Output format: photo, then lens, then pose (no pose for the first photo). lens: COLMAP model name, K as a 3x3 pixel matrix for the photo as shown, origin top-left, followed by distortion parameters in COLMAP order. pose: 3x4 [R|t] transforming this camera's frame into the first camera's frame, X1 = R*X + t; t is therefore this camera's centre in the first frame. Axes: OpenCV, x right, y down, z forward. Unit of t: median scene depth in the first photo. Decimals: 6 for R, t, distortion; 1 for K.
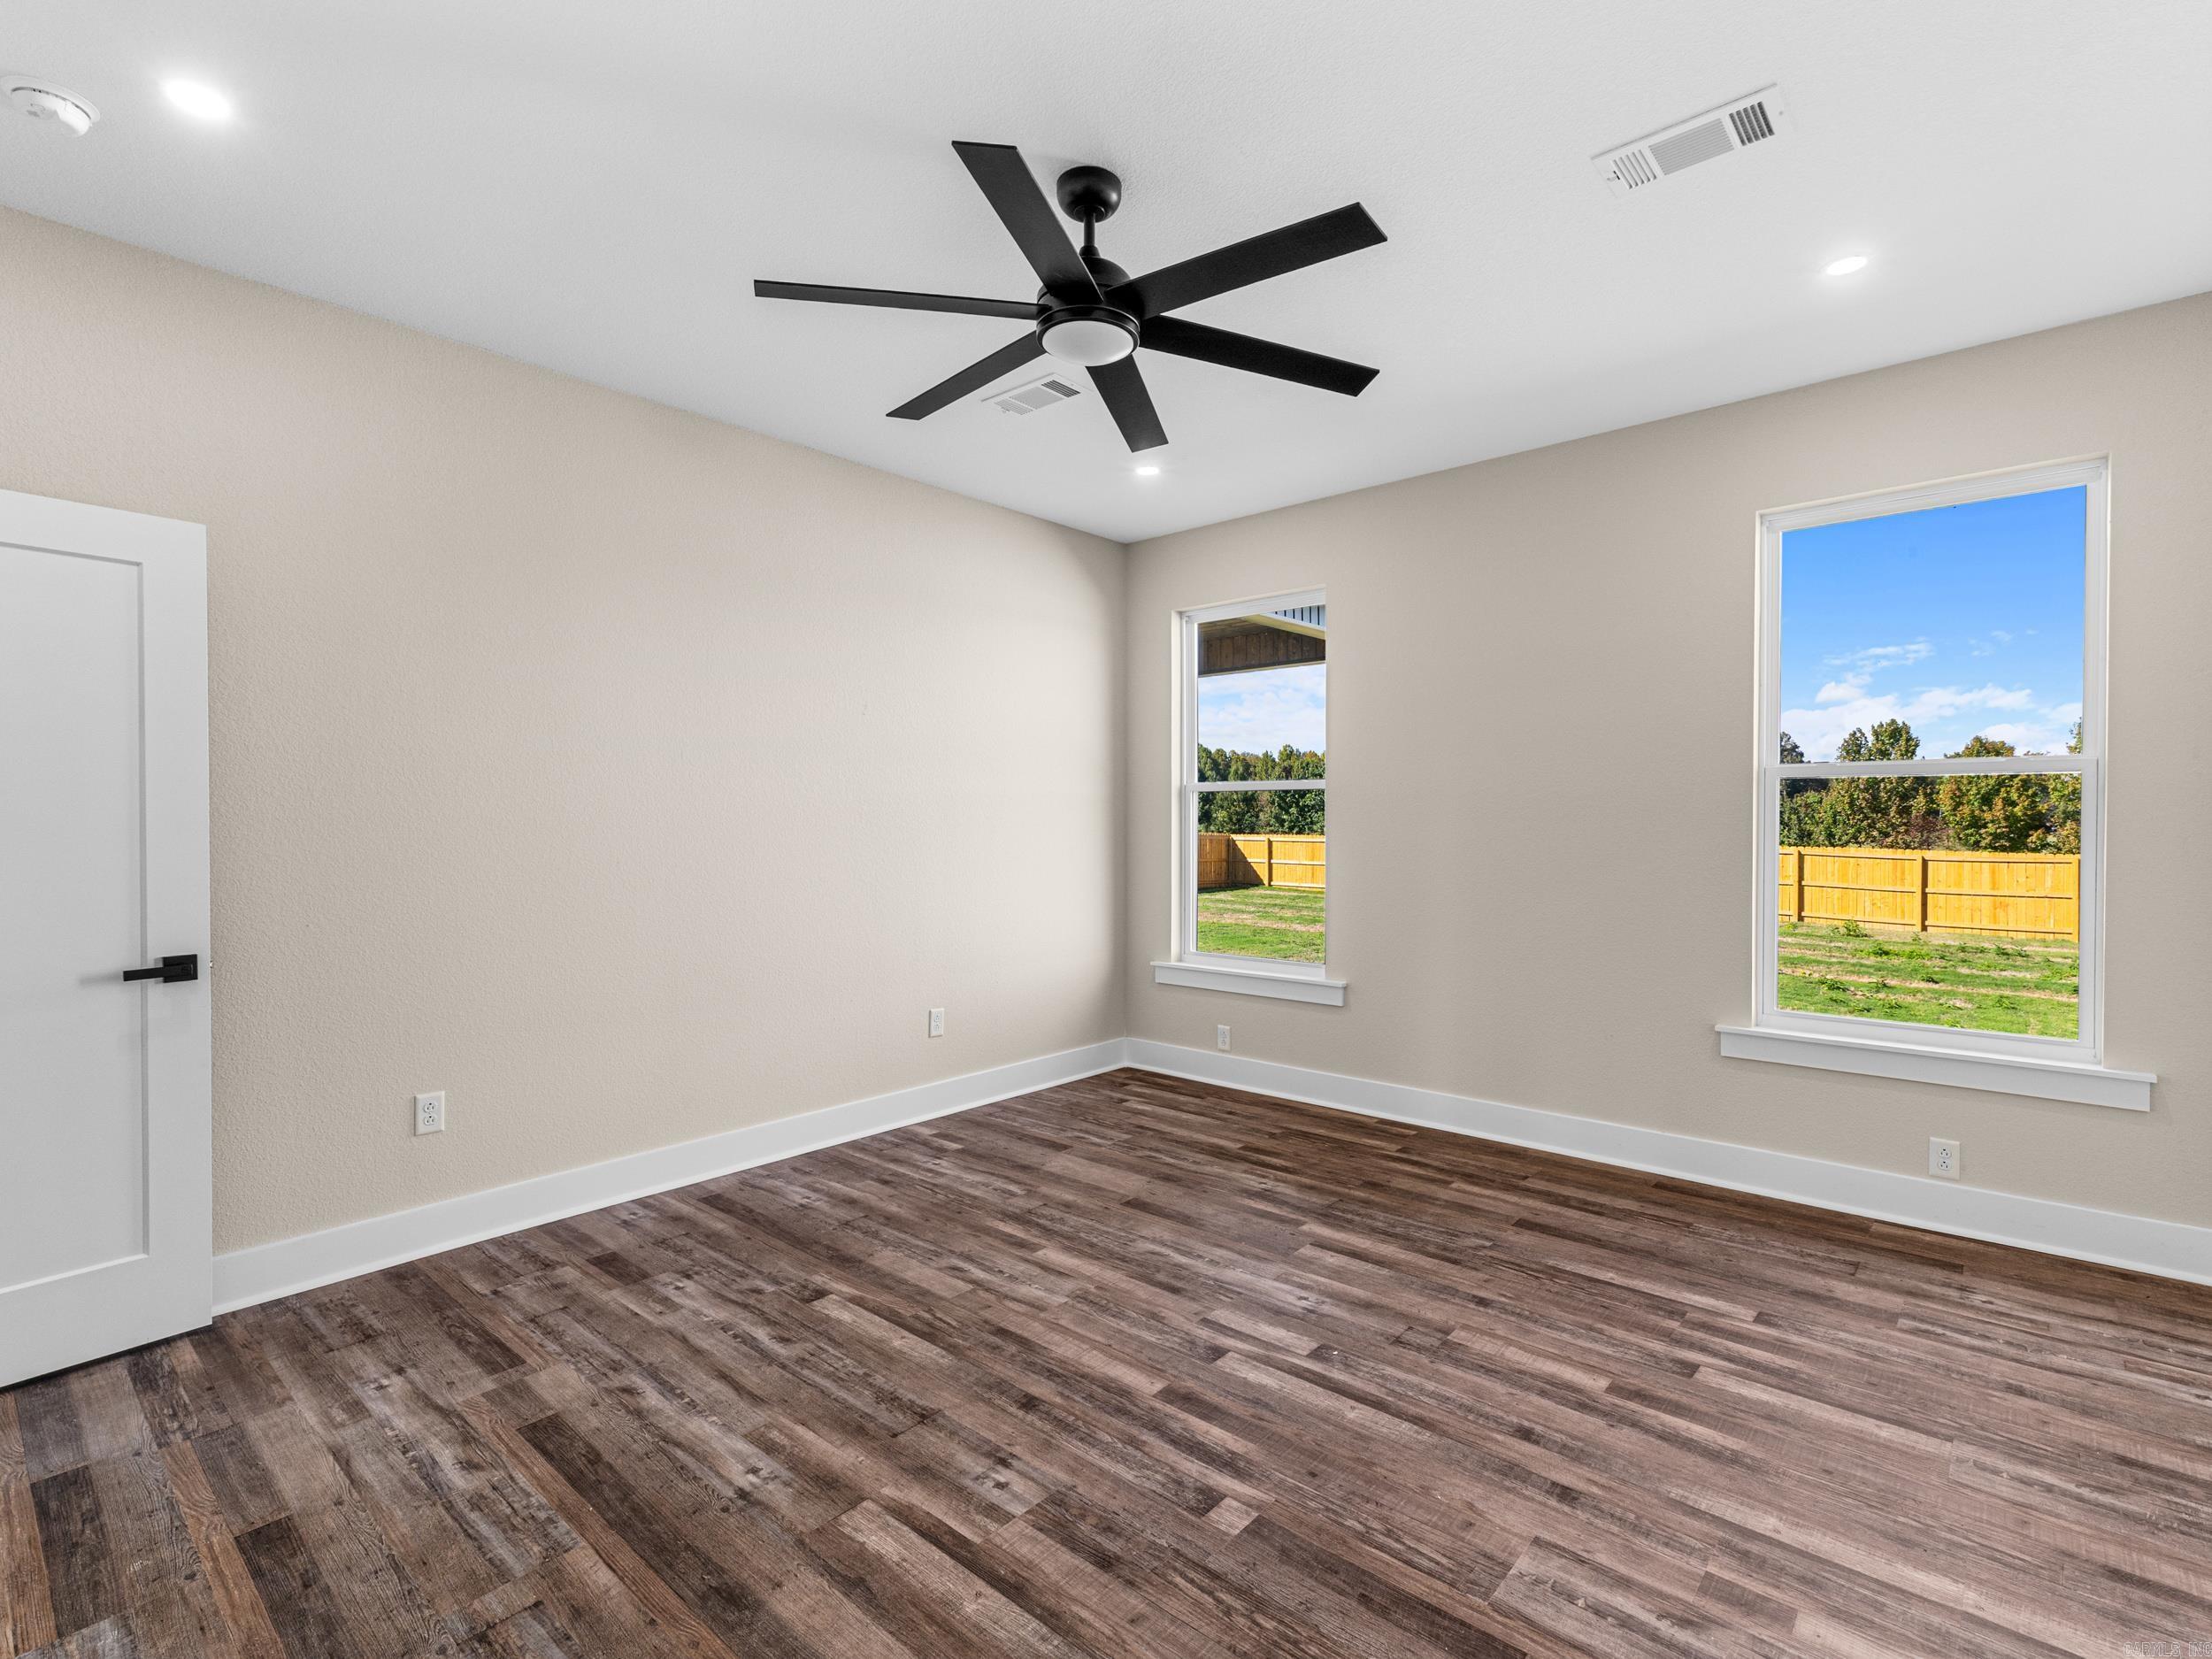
lens RADIAL K [[1045.1, 0, 1104.6], [0, 1045.1, 815.1], [0, 0, 1]] dist [0.005171, -0.000569]
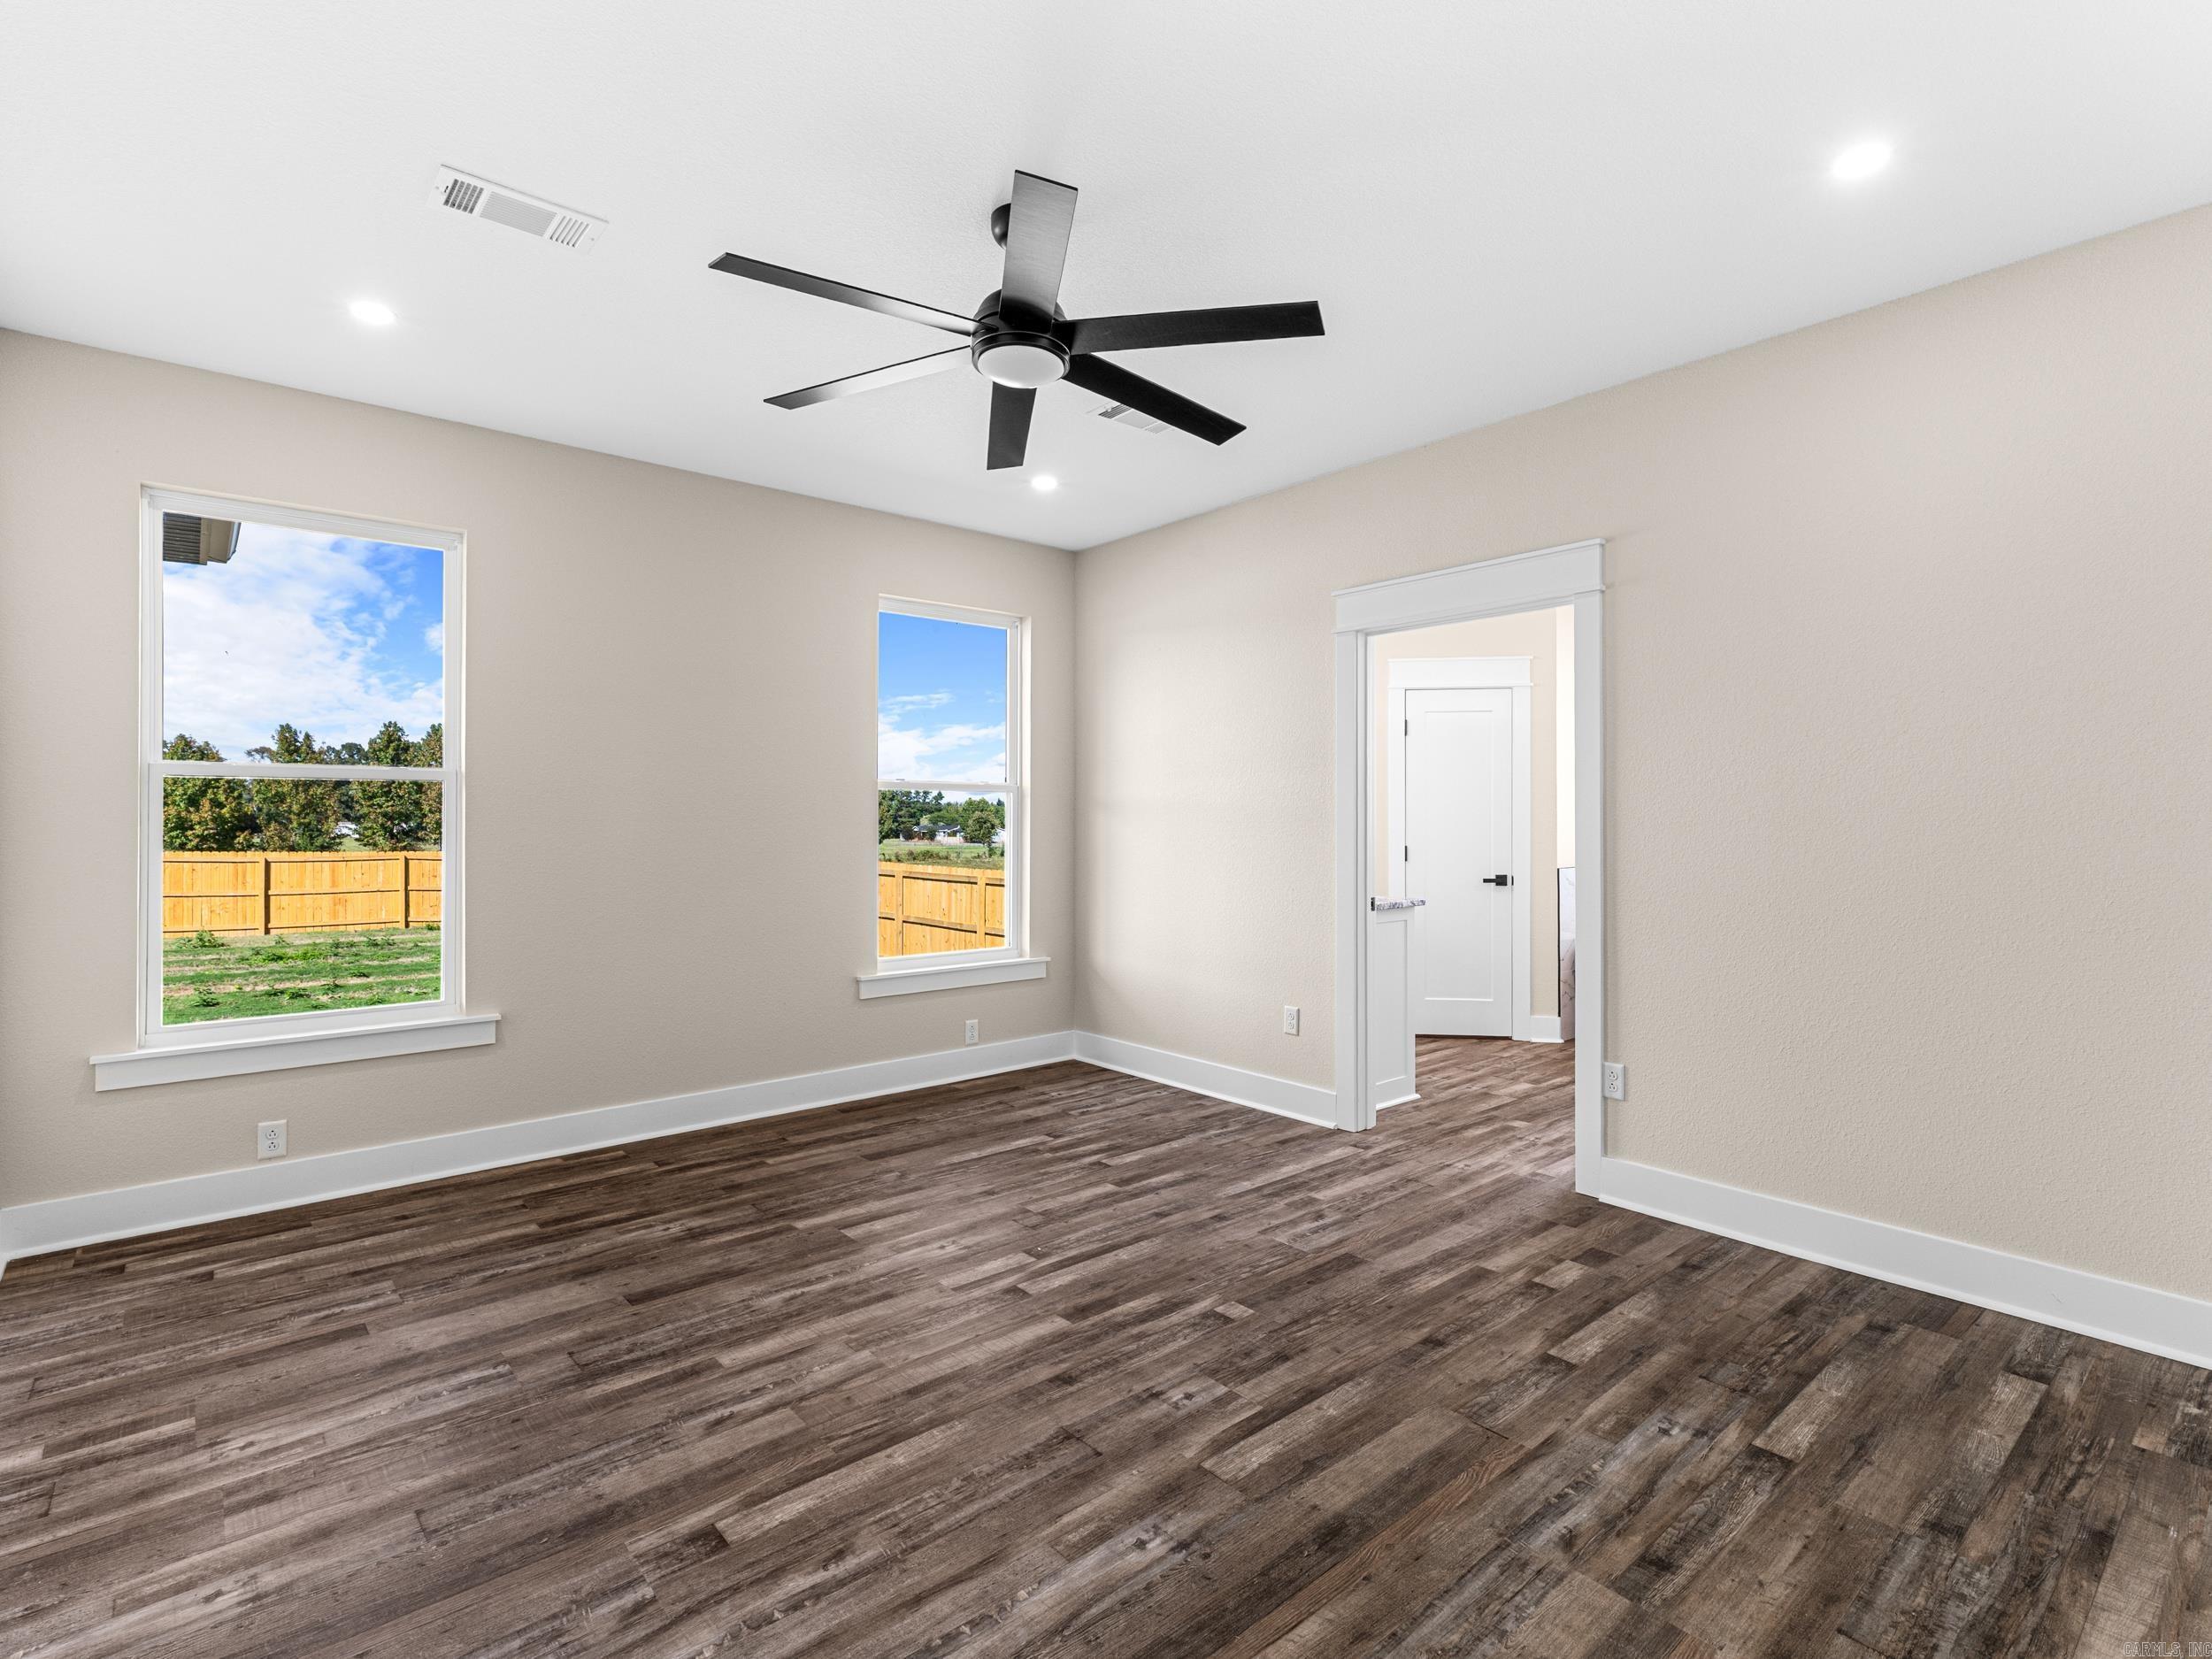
lens RADIAL K [[1045.1, 0, 1108.3], [0, 1045.1, 831.2], [0, 0, 1]] dist [0.005171, -0.000569]
pose [[0.153332, -0.009157, 0.988132, -0.809024], [-0.004766, 0.999939, 0.010006, -0.000622], [-0.988163, -0.006243, 0.153279, 0.586833]]
